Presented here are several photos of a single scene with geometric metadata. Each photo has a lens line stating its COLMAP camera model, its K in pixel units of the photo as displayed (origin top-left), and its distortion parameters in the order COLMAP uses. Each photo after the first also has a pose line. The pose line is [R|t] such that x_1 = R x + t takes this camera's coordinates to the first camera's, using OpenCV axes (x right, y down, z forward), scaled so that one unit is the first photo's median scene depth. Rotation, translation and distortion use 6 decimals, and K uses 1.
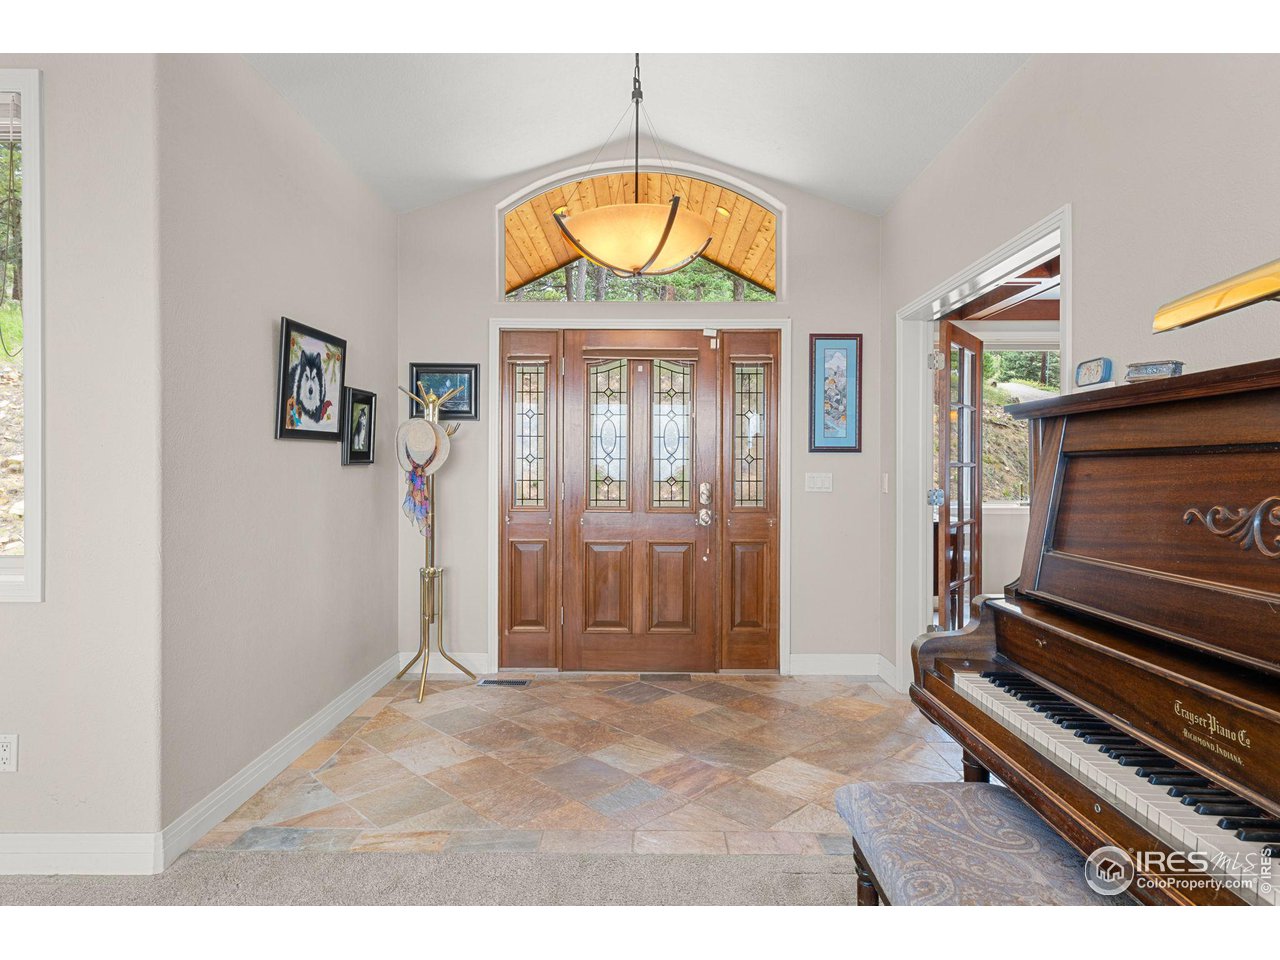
lens RADIAL K [[719.4, 0, 640.0], [0, 719.4, 480.0], [0, 0, 1]] dist [0.000393, 0.000344]
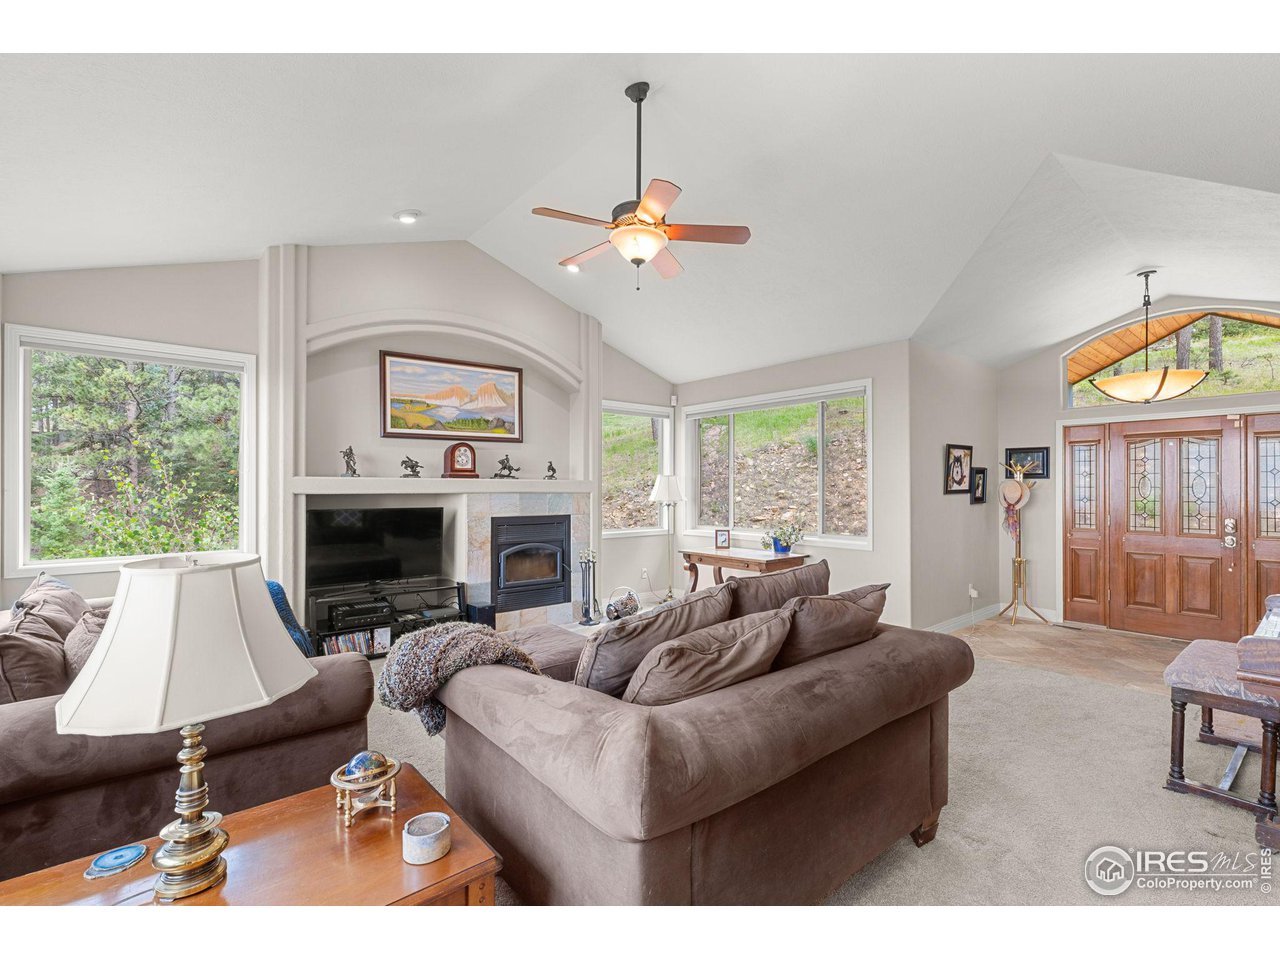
lens RADIAL K [[585.3, 0, 640.0], [0, 585.3, 480.0], [0, 0, 1]] dist [-0.000774, -0.000078]
pose [[0.651659, -0.012296, -0.758412, 0.214528], [-0.012269, 0.999567, -0.026748, -0.028146], [0.758413, 0.026736, 0.651226, -0.711878]]
